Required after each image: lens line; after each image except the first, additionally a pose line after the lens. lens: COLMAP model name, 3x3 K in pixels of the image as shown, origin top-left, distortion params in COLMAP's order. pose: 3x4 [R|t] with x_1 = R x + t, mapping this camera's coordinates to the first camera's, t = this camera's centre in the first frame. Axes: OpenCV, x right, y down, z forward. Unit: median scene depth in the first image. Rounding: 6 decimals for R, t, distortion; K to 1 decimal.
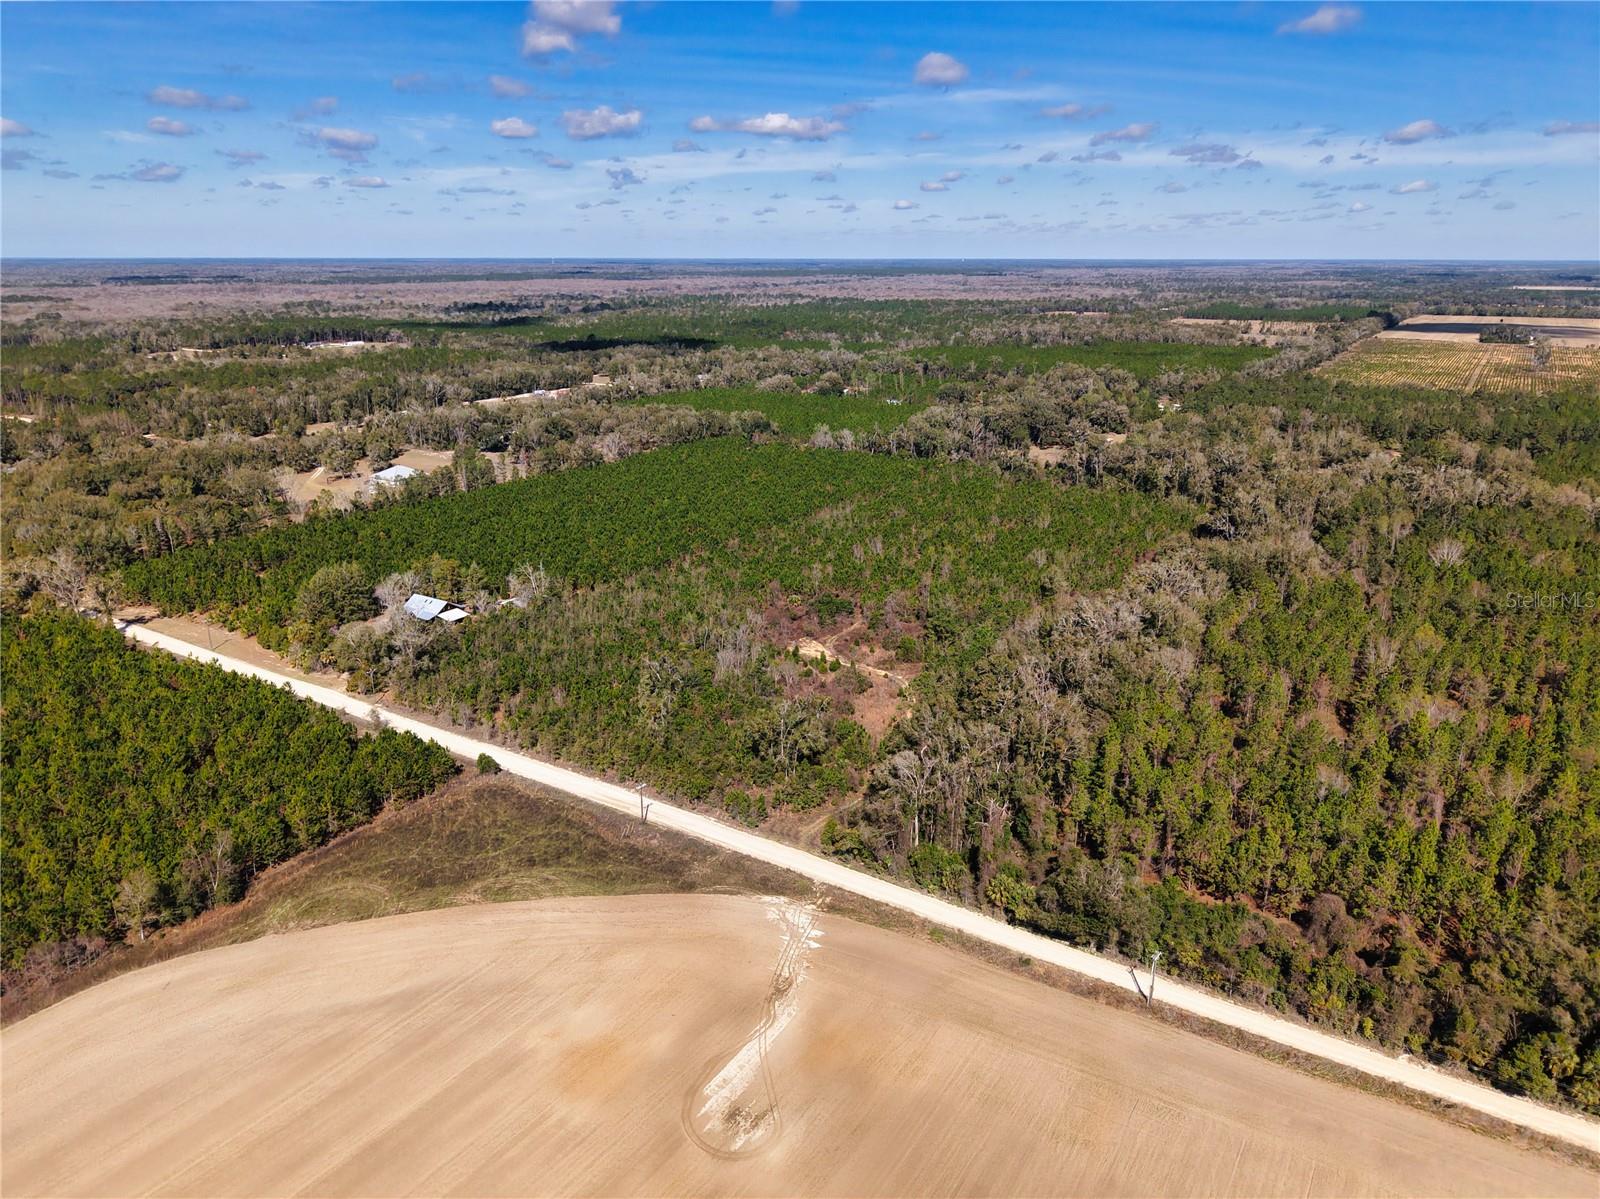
lens RADIAL K [[1109.2, 0, 800.8], [0, 1109.2, 606.0], [0, 0, 1]] dist [0.027164, -0.022715]
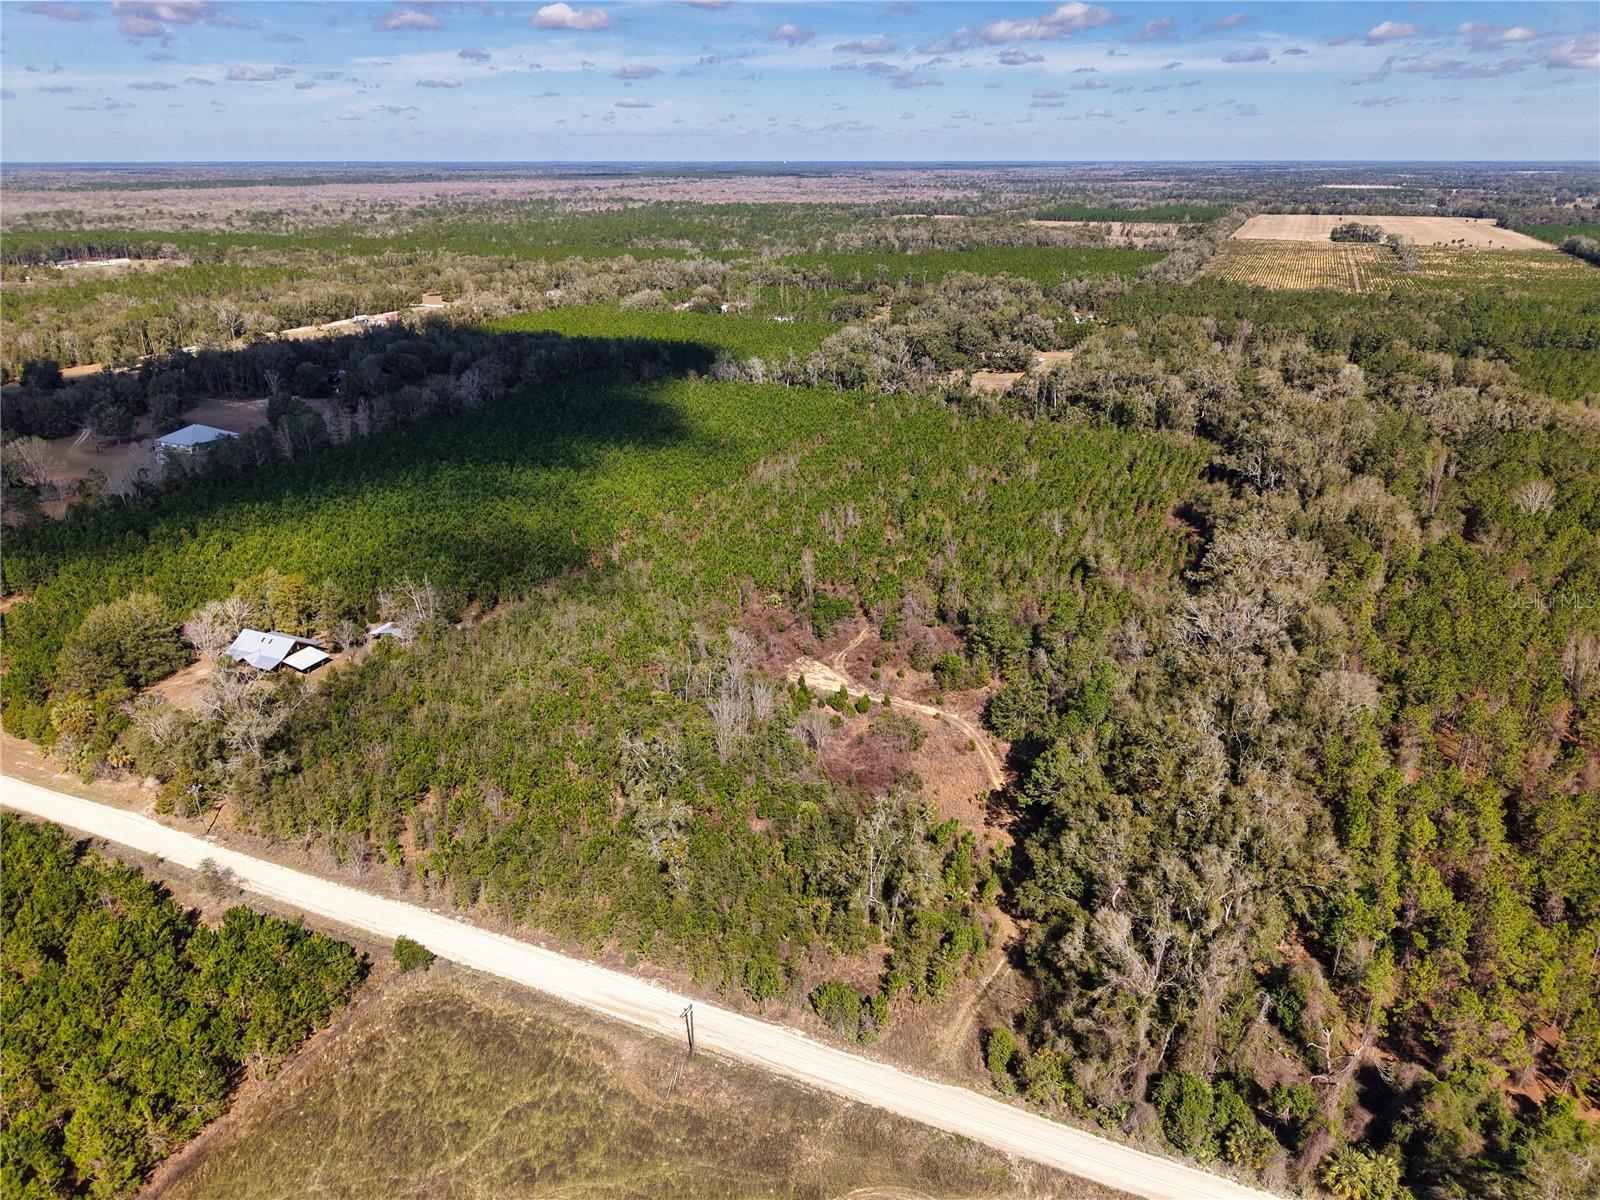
lens RADIAL K [[1109.2, 0, 808.7], [0, 1109.2, 600.5], [0, 0, 1]] dist [0.027164, -0.022715]
pose [[0.986780, -0.063023, 0.149311, -0.060897], [0.051940, 0.995677, 0.077001, -0.040485], [-0.153518, -0.068228, 0.985788, 0.154081]]
